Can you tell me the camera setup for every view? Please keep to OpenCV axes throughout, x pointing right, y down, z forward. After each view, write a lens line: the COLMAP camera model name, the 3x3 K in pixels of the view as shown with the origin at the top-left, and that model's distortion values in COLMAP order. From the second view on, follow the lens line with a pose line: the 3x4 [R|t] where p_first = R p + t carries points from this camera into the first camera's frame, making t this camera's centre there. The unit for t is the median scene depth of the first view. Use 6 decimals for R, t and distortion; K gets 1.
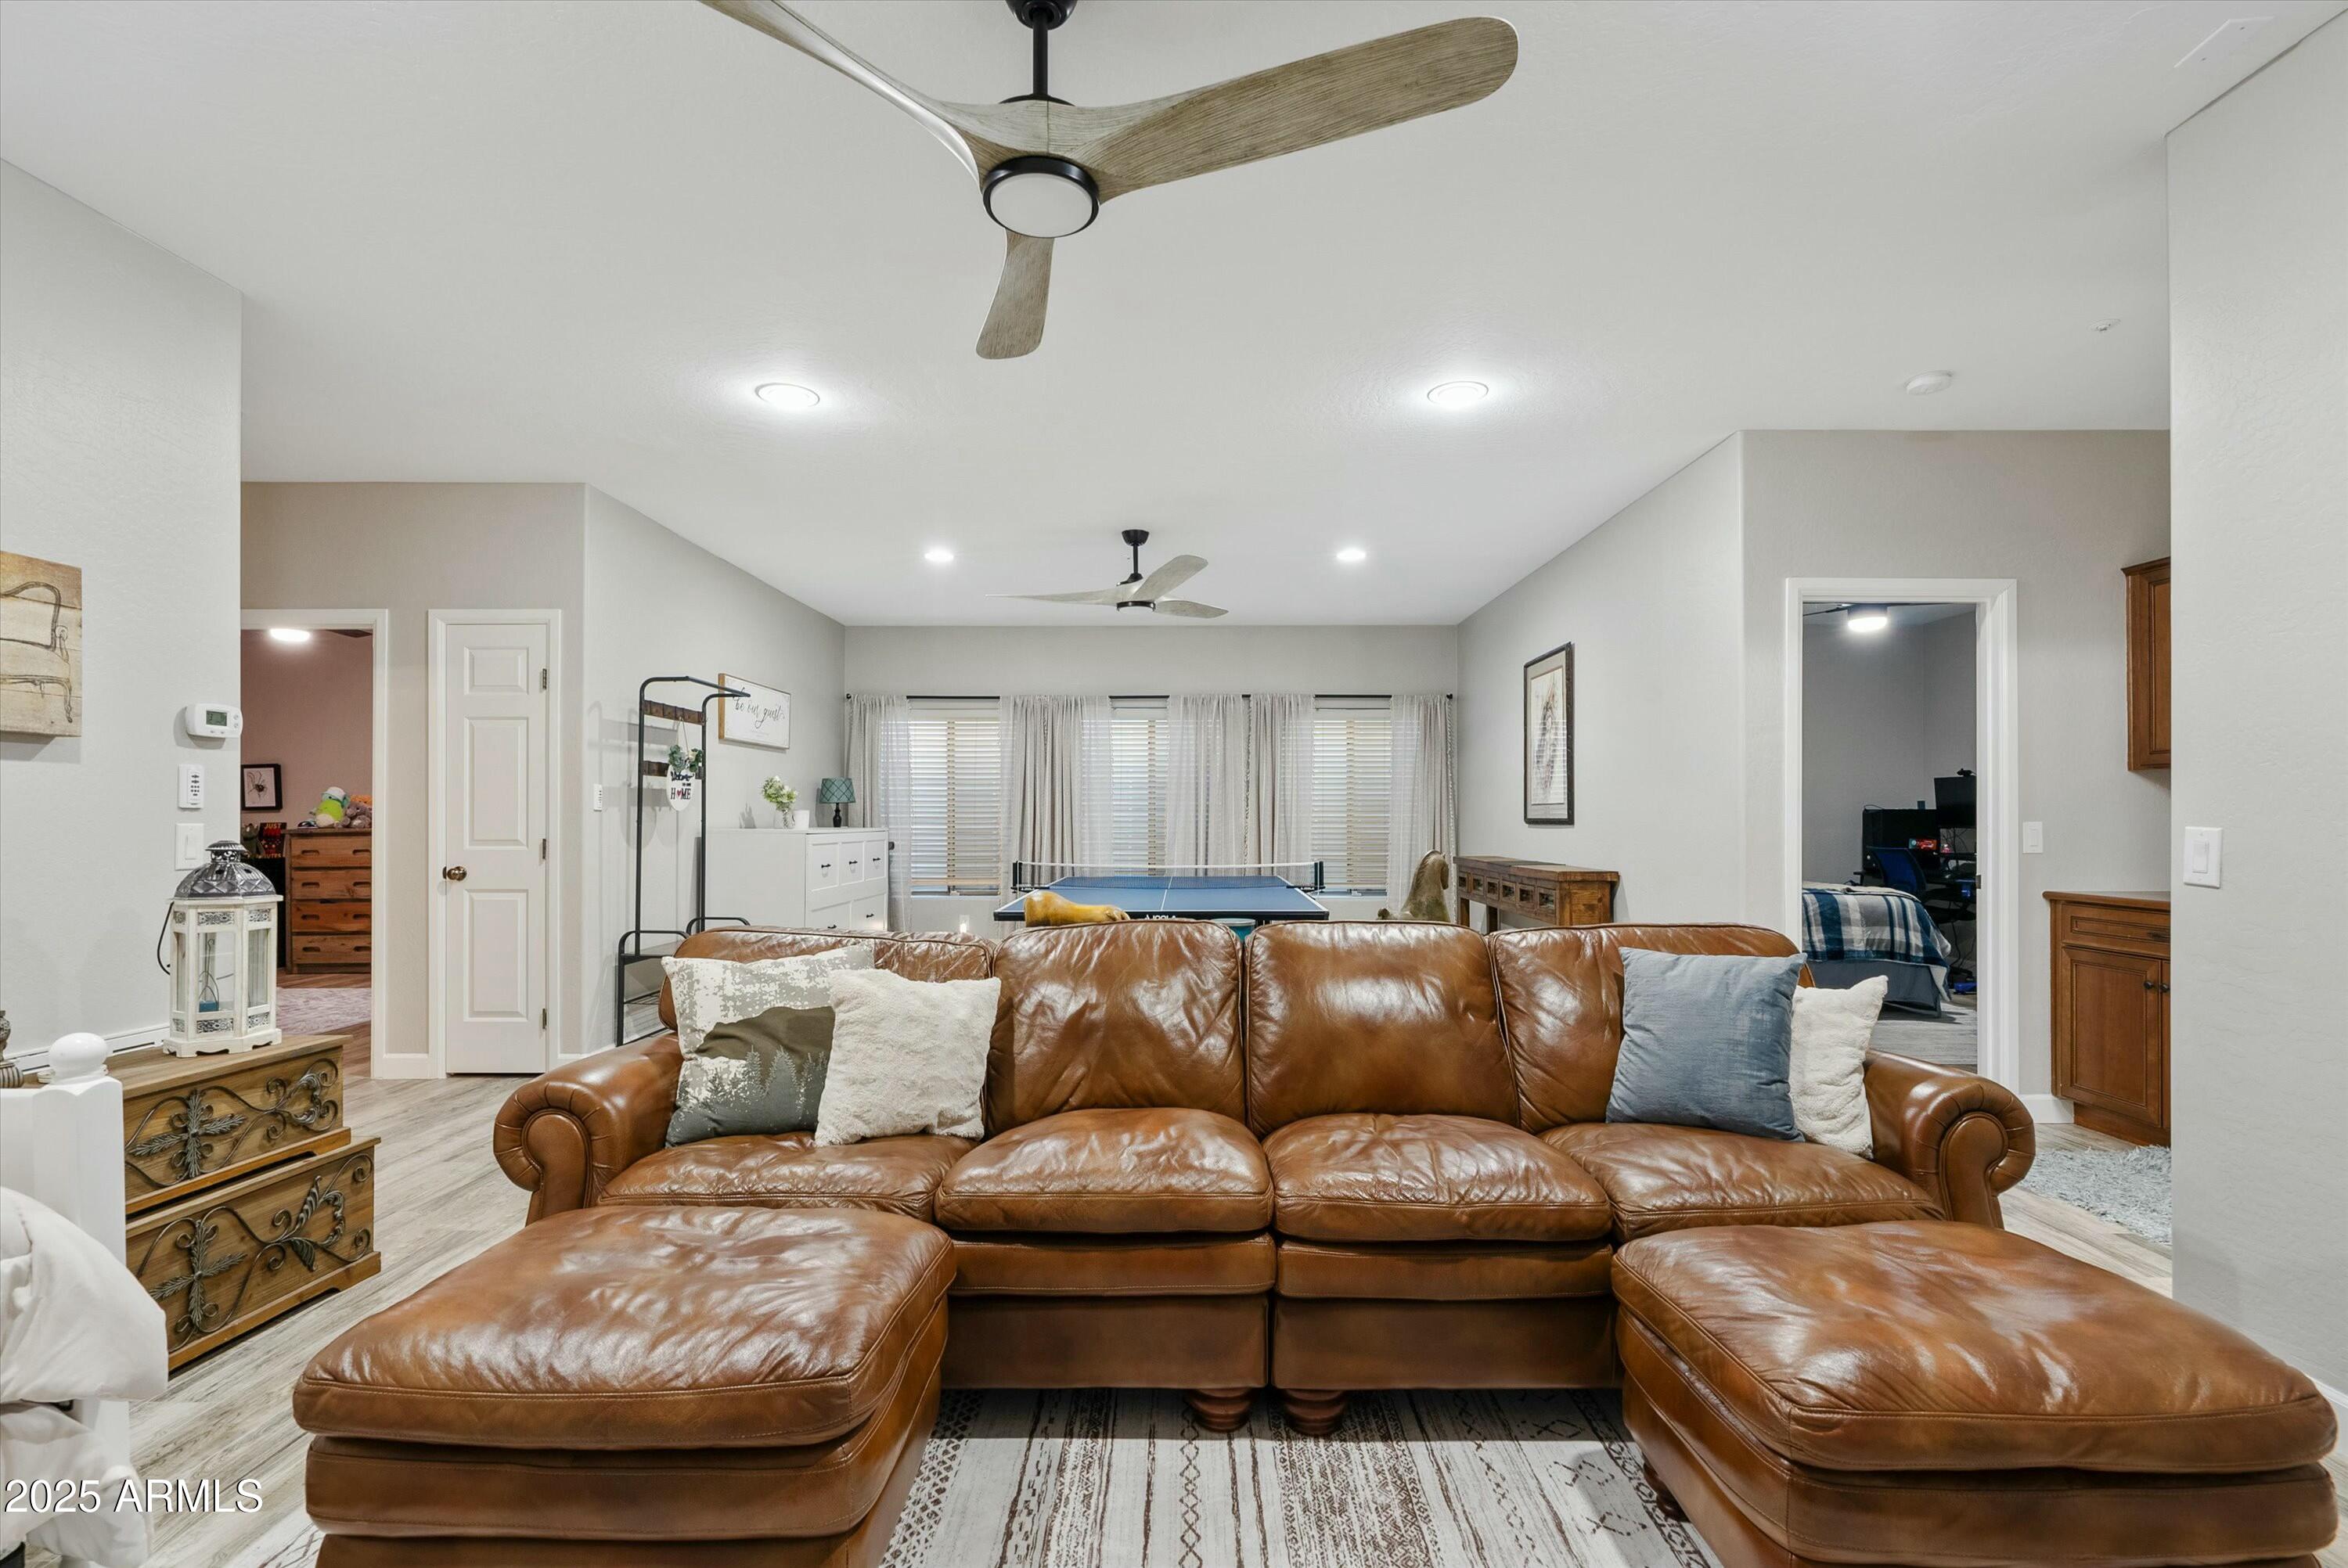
lens RADIAL K [[1061.7, 0, 1178.6], [0, 1061.7, 794.7], [0, 0, 1]] dist [0.004474, -0.001811]
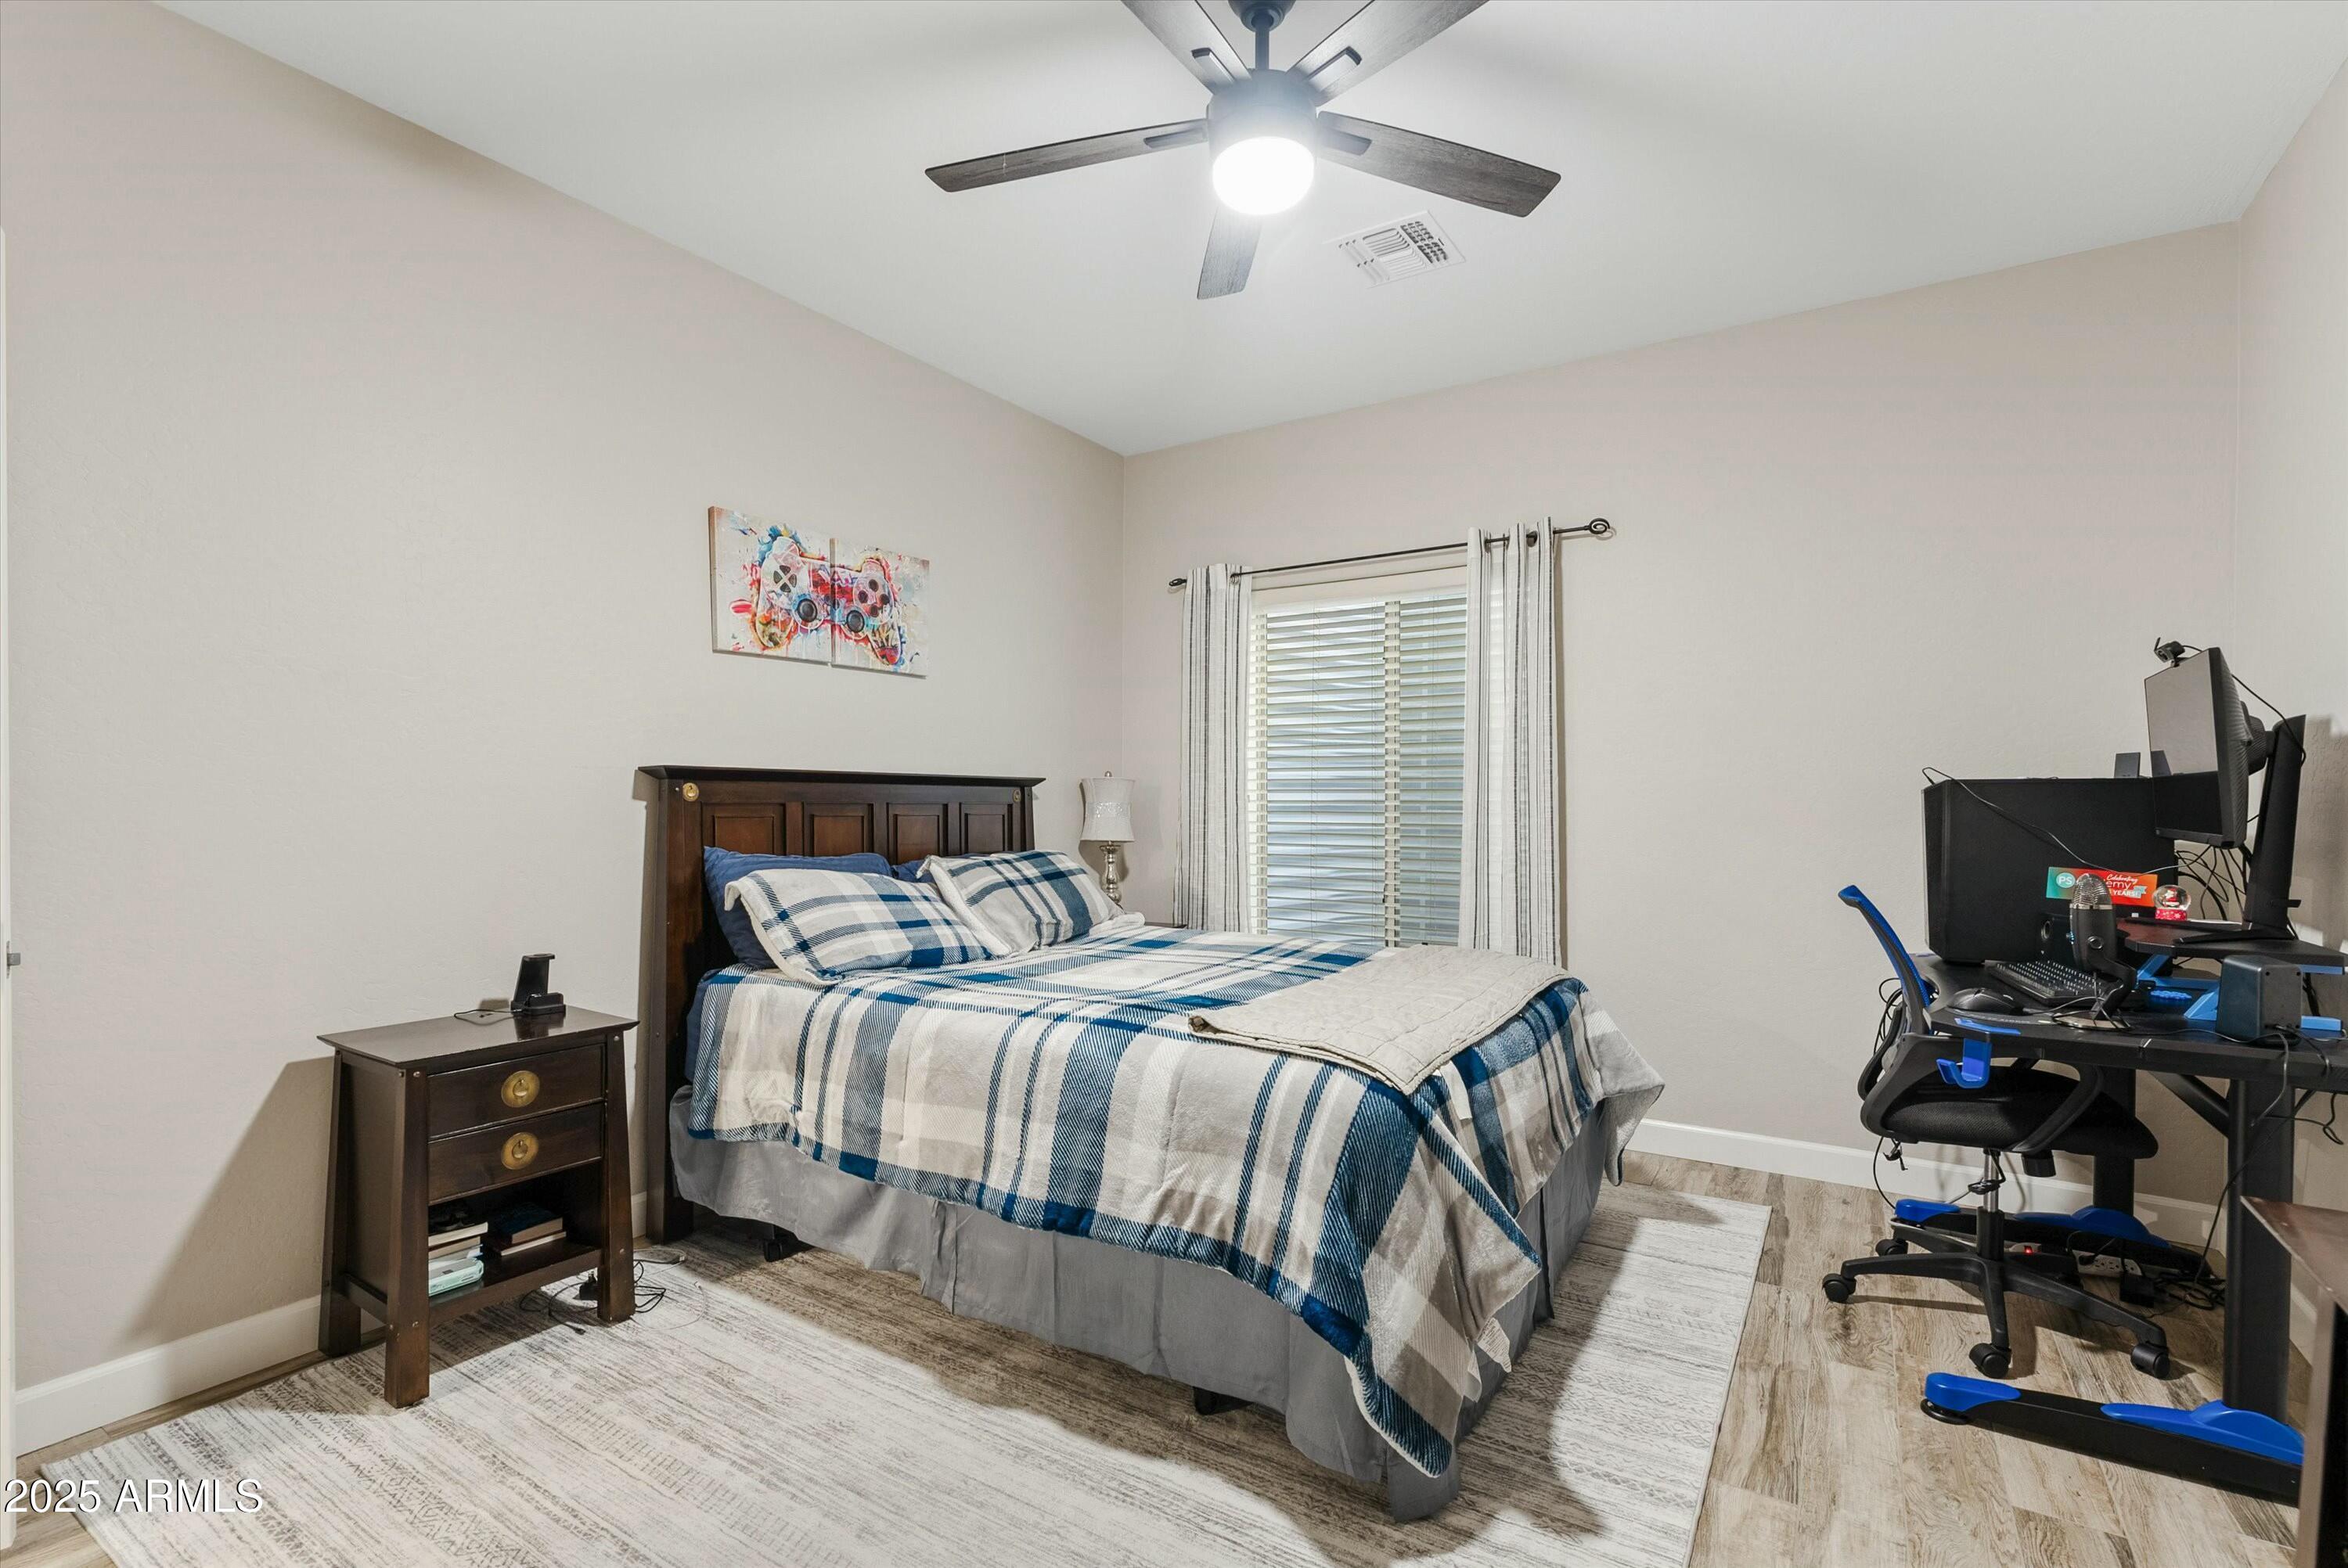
lens RADIAL K [[1061.7, 0, 1178.3], [0, 1061.7, 789.0], [0, 0, 1]] dist [0.004474, -0.001811]
pose [[0.850087, -0.000007, -0.526642, 0.811493], [0.004673, 0.999961, 0.007528, 0.017379], [0.526622, -0.008861, 0.850054, 0.740606]]
